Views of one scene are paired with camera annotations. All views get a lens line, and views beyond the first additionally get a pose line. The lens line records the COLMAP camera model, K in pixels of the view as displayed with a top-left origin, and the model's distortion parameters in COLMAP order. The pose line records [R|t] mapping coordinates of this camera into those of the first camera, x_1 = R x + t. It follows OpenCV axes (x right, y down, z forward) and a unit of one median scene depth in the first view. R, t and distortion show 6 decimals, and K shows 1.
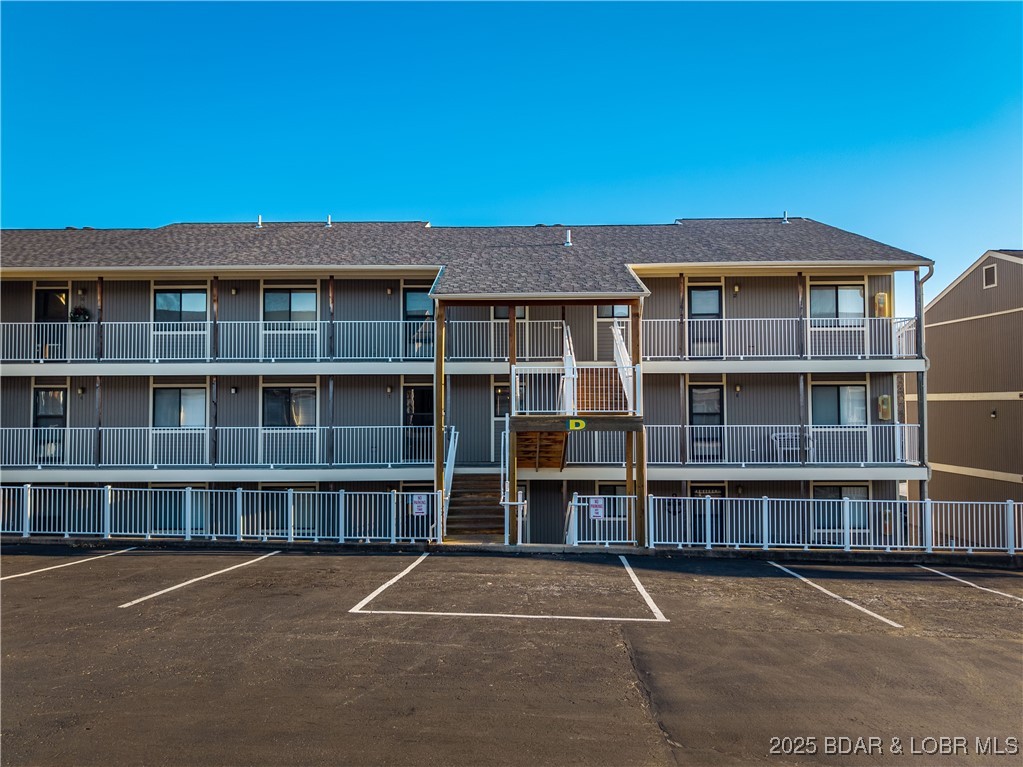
lens RADIAL K [[690.1, 0, 511.5], [0, 690.1, 383.5], [0, 0, 1]] dist [0.006455, -0.003623]
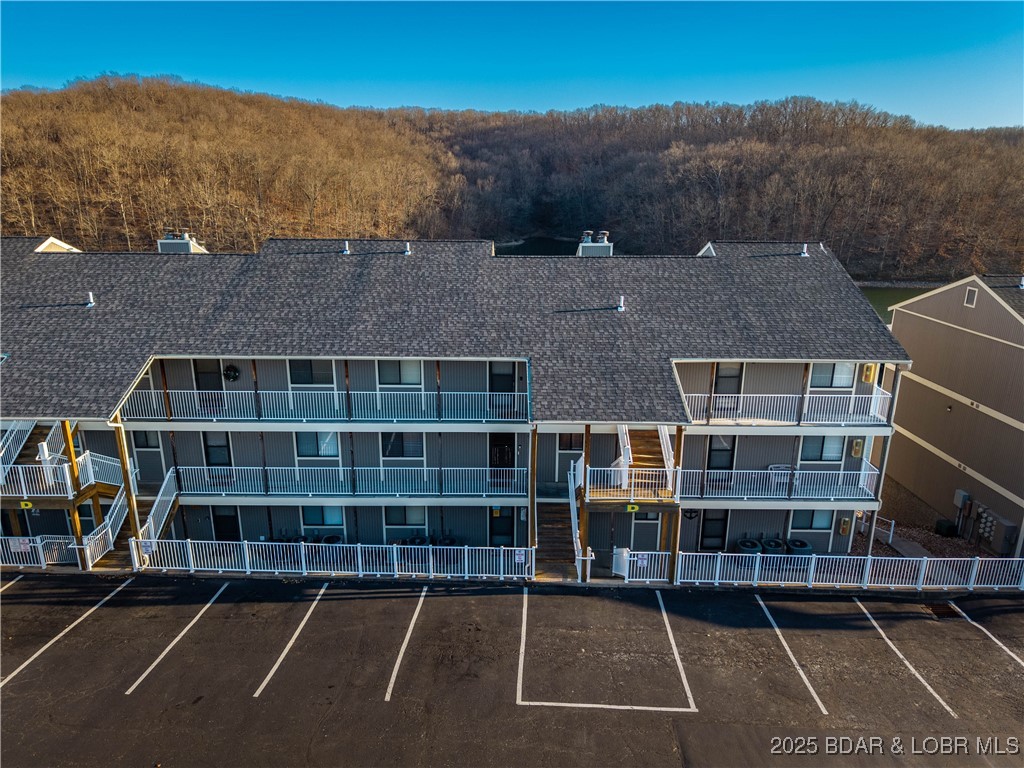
lens RADIAL K [[690.8, 0, 512.0], [0, 690.8, 384.0], [0, 0, 1]] dist [0.006455, -0.003623]
pose [[0.999893, 0.007217, 0.012693, -0.144000], [-0.010781, 0.951180, 0.308450, -0.516441], [-0.009847, -0.308554, 0.951156, -0.222688]]
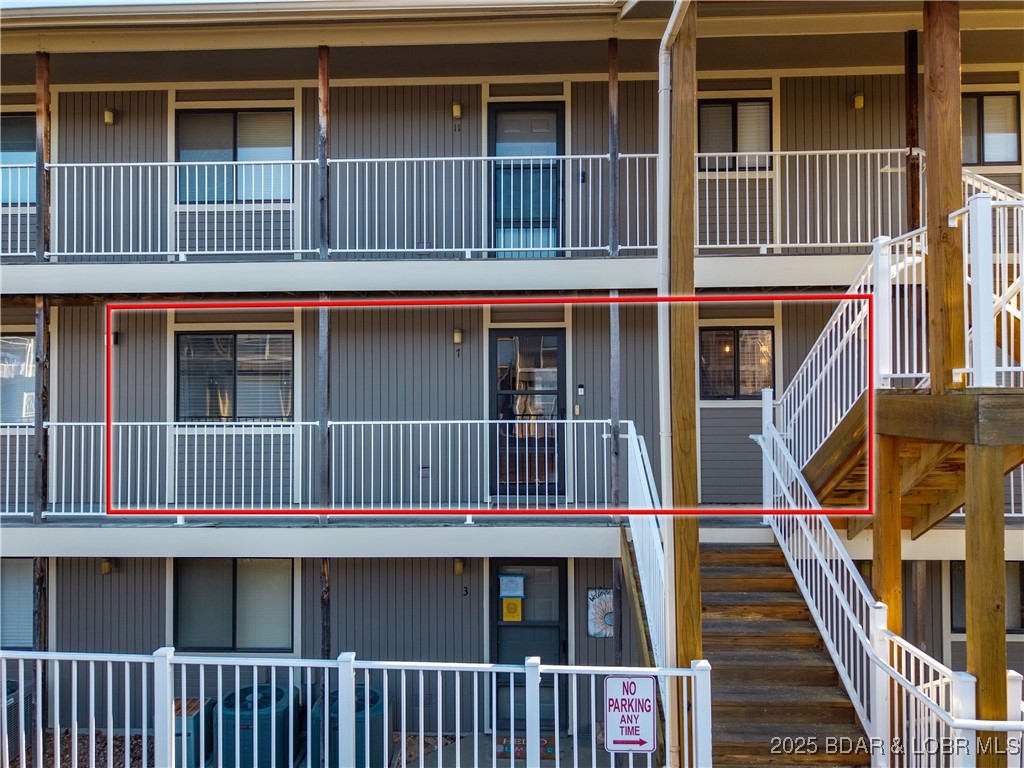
lens RADIAL K [[699.8, 0, 510.2], [0, 699.8, 387.4], [0, 0, 1]] dist [-0.000026, 0.000594]
pose [[0.999576, -0.000643, -0.029100, -0.143826], [0.001232, 0.999795, 0.020215, 0.035219], [0.029081, -0.020243, 0.999372, 0.608541]]
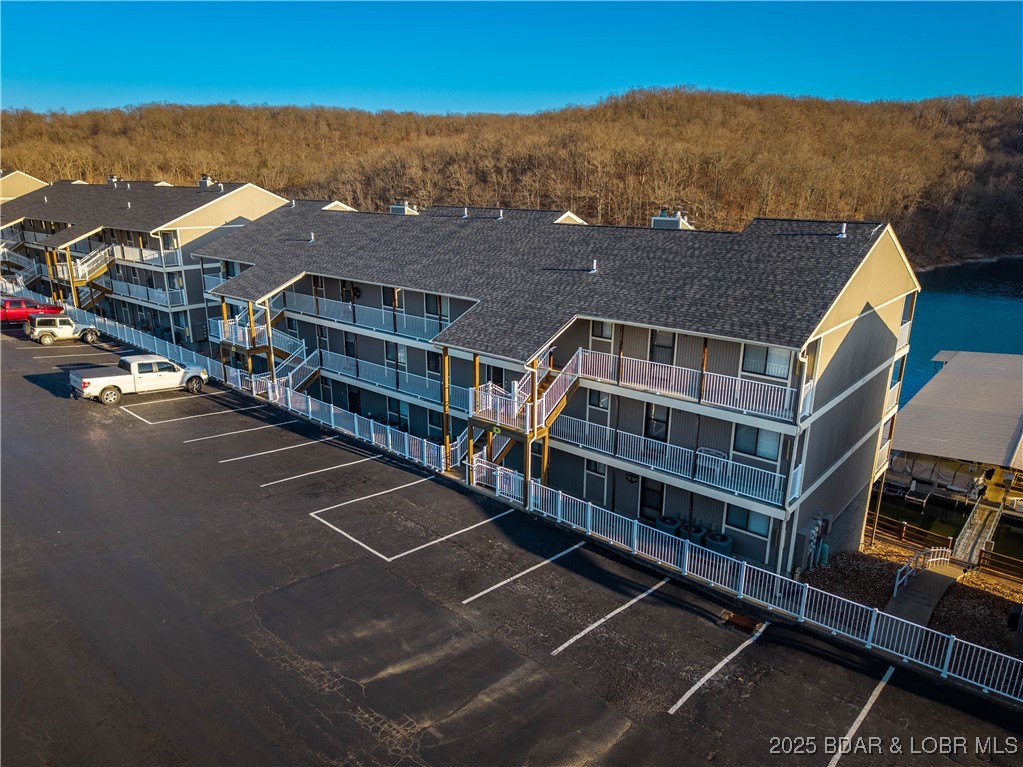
lens RADIAL K [[683.7, 0, 514.8], [0, 683.7, 385.0], [0, 0, 1]] dist [0.006100, -0.002601]
pose [[0.766646, 0.192323, -0.612589, 0.934294], [0.009745, 0.950490, 0.310603, -0.463775], [0.641995, -0.244093, 0.726815, -0.115678]]
